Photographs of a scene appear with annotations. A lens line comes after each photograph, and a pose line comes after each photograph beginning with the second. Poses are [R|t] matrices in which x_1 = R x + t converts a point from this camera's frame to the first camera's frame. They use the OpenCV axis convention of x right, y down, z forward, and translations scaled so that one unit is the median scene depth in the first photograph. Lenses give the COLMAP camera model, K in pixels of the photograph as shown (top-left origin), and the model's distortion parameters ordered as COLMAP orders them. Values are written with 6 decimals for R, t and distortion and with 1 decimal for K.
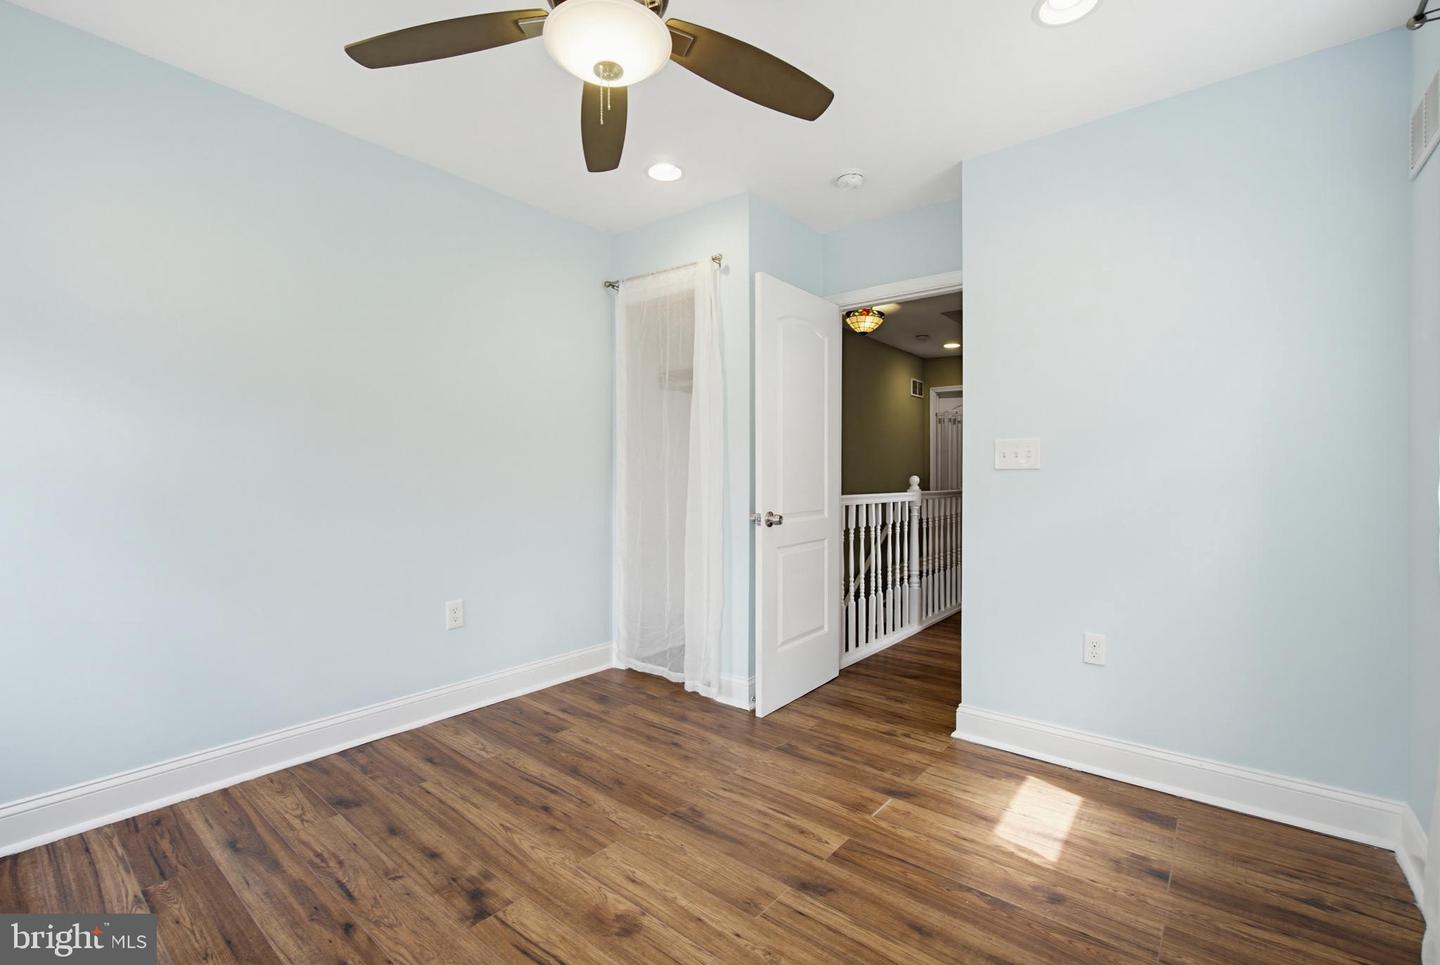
lens RADIAL K [[623.1, 0, 719.5], [0, 623.1, 476.1], [0, 0, 1]] dist [0.000334, 0.000017]
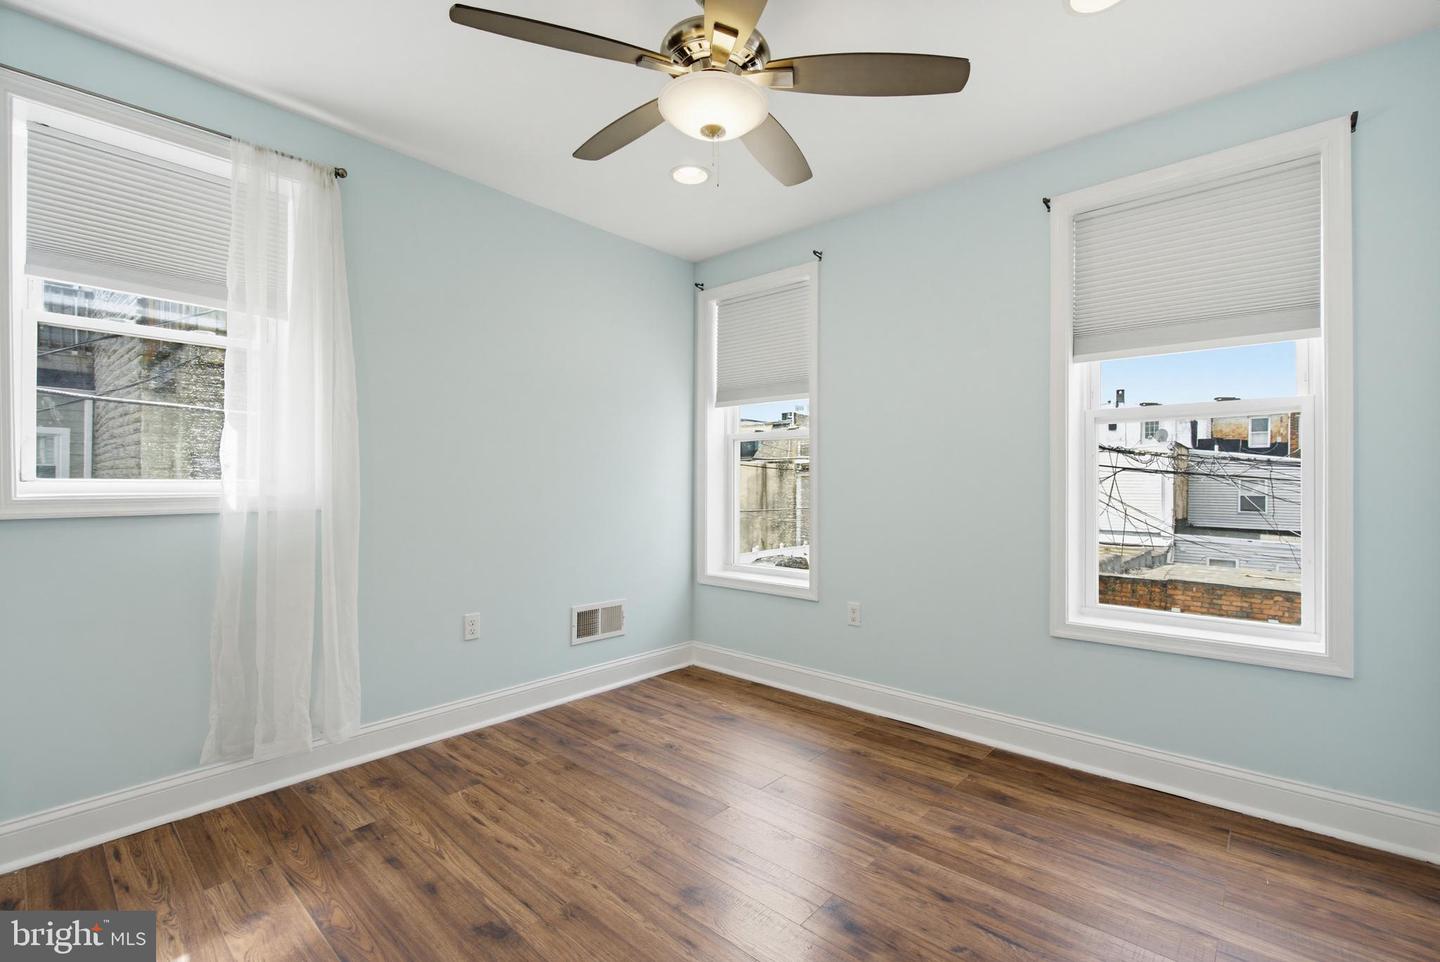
lens RADIAL K [[623.1, 0, 721.1], [0, 623.1, 480.1], [0, 0, 1]] dist [0.000334, 0.000017]
pose [[-0.998355, -0.011122, 0.056252, -0.239363], [-0.010819, 0.999925, 0.005676, -0.014640], [-0.056311, 0.005059, -0.998400, 1.979634]]
